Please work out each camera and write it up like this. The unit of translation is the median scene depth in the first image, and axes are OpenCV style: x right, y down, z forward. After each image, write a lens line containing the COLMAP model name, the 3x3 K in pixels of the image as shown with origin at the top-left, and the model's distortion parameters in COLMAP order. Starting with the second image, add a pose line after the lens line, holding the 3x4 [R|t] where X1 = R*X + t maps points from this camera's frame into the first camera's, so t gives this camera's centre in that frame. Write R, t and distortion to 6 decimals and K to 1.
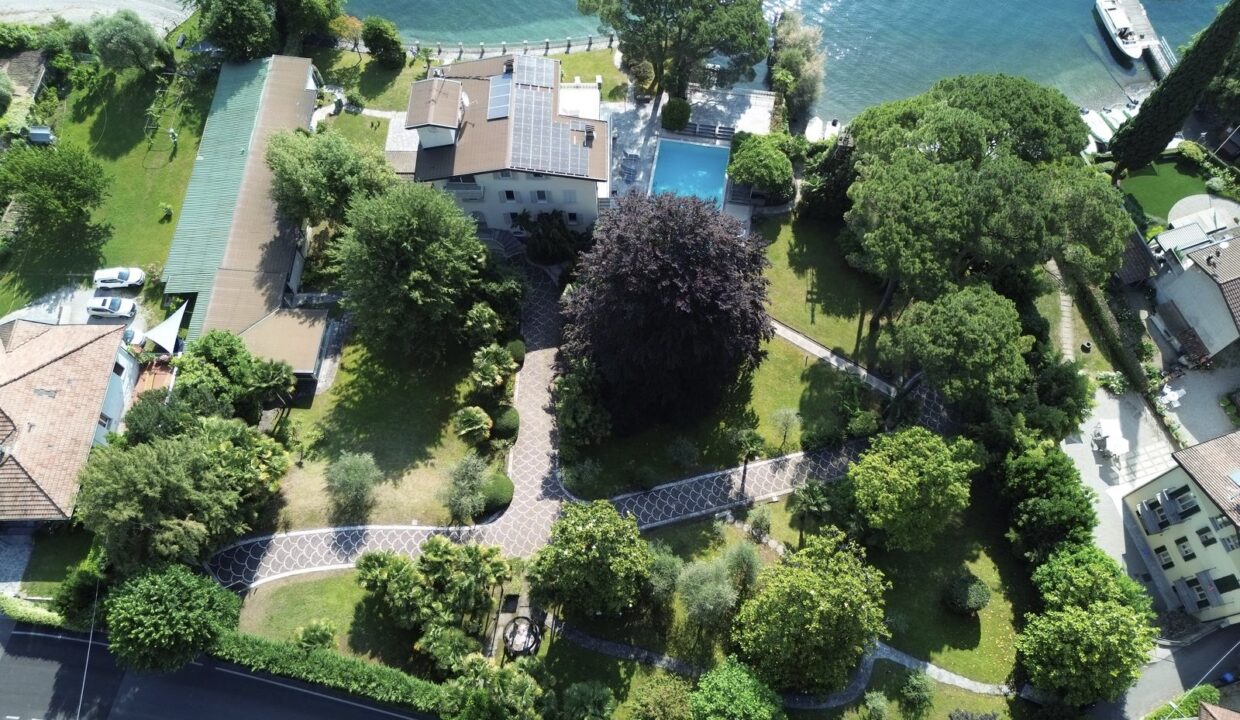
lens RADIAL K [[872.4, 0, 623.3], [0, 872.4, 341.3], [0, 0, 1]] dist [0.050092, -0.002171]
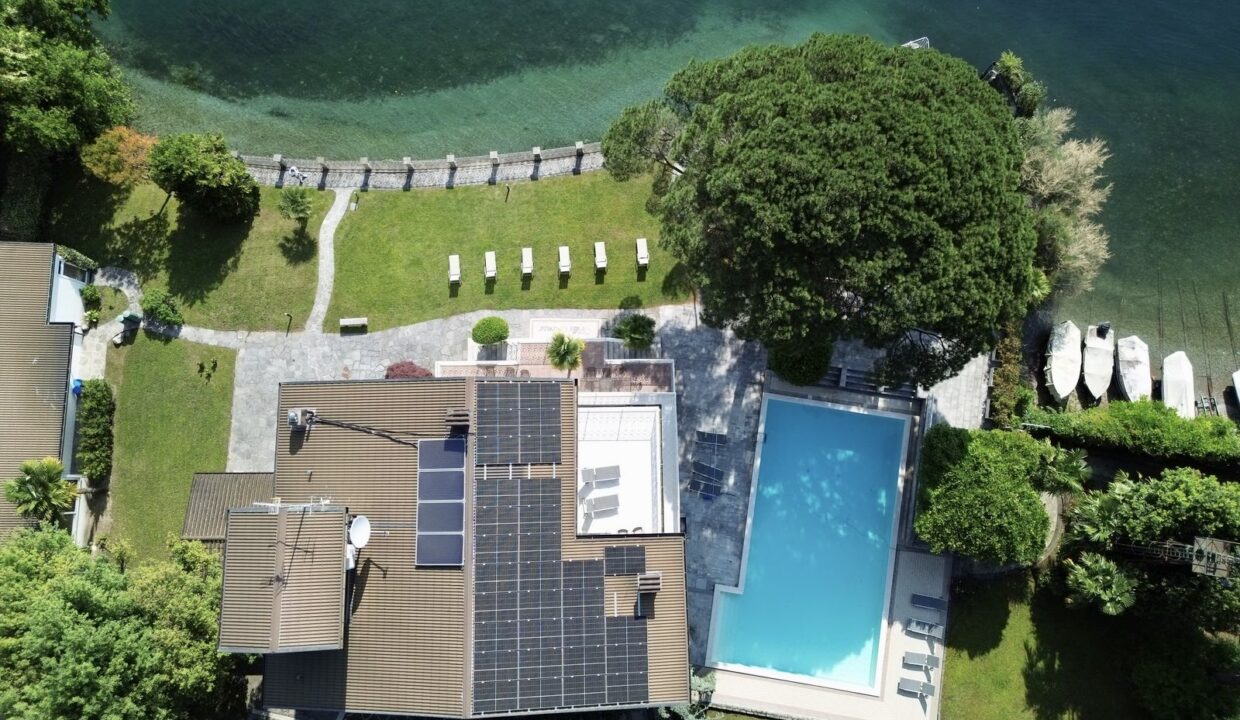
lens RADIAL K [[872.4, 0, 623.3], [0, 872.4, 341.3], [0, 0, 1]] dist [0.050092, -0.002171]
pose [[0.999836, -0.018048, 0.001643, -0.041777], [0.016679, 0.951849, 0.306114, -0.414216], [-0.007088, -0.306037, 0.951993, 0.516930]]
